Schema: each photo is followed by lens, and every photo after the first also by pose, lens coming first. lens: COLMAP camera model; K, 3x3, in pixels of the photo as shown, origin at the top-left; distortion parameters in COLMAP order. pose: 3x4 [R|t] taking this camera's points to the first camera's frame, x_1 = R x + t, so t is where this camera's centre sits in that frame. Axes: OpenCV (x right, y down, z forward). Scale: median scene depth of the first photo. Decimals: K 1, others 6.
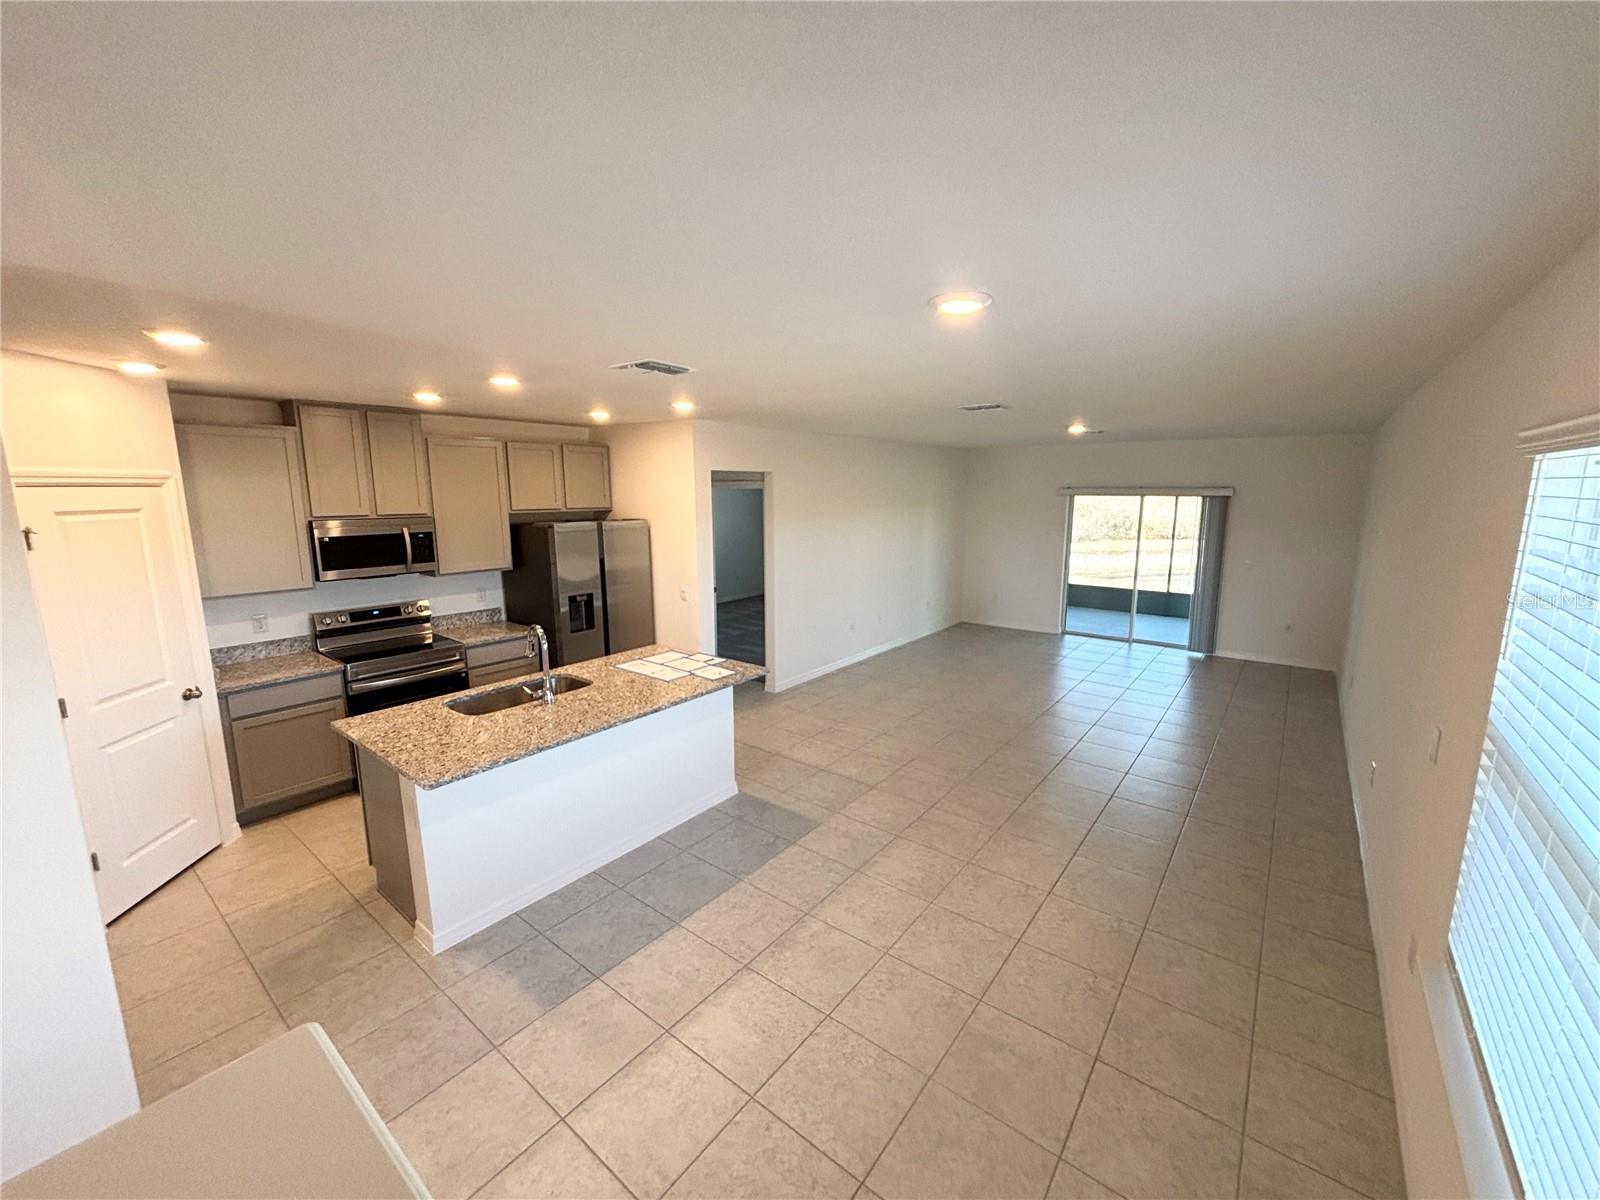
lens RADIAL K [[639.5, 0, 800.0], [0, 639.5, 600.0], [0, 0, 1]] dist [0.008705, -0.000122]
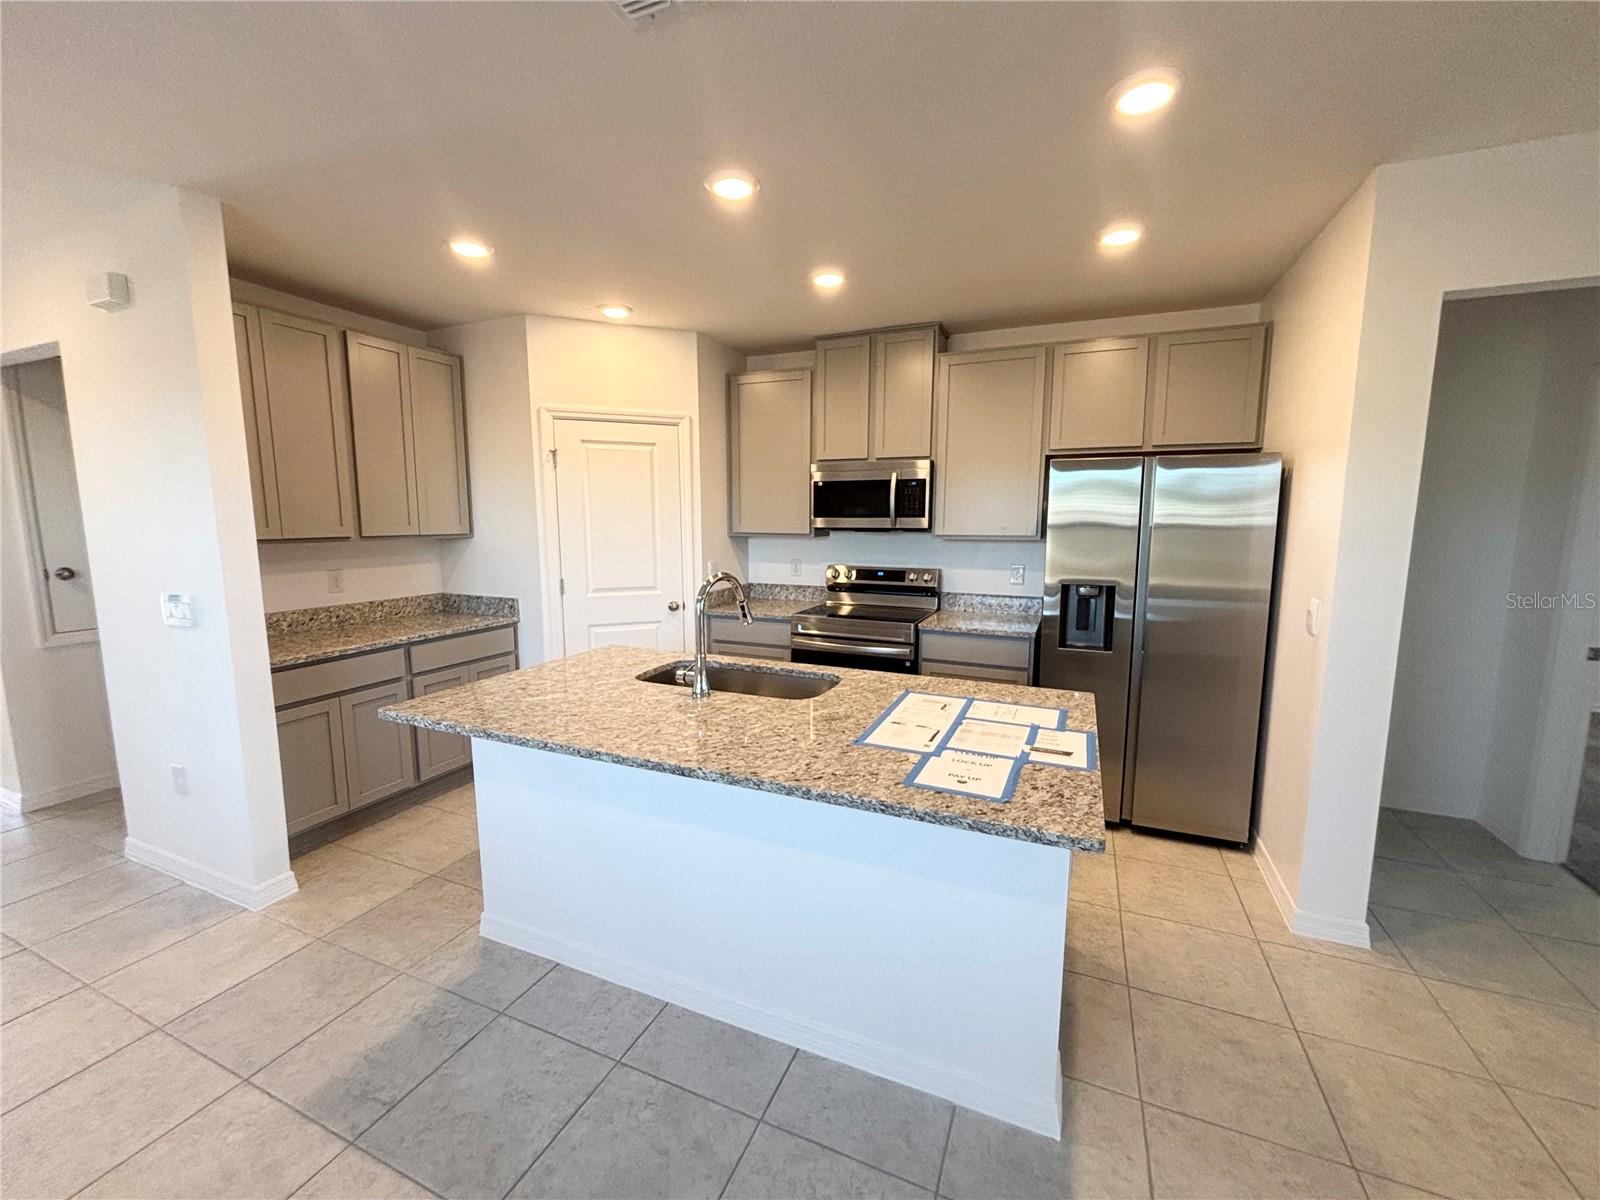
lens RADIAL K [[639.5, 0, 800.0], [0, 639.5, 600.0], [0, 0, 1]] dist [0.008705, -0.000122]
pose [[0.261930, 0.129884, -0.956307, 0.168724], [-0.169988, 0.981619, 0.086763, -0.002729], [0.949998, 0.139835, 0.279194, 0.703947]]
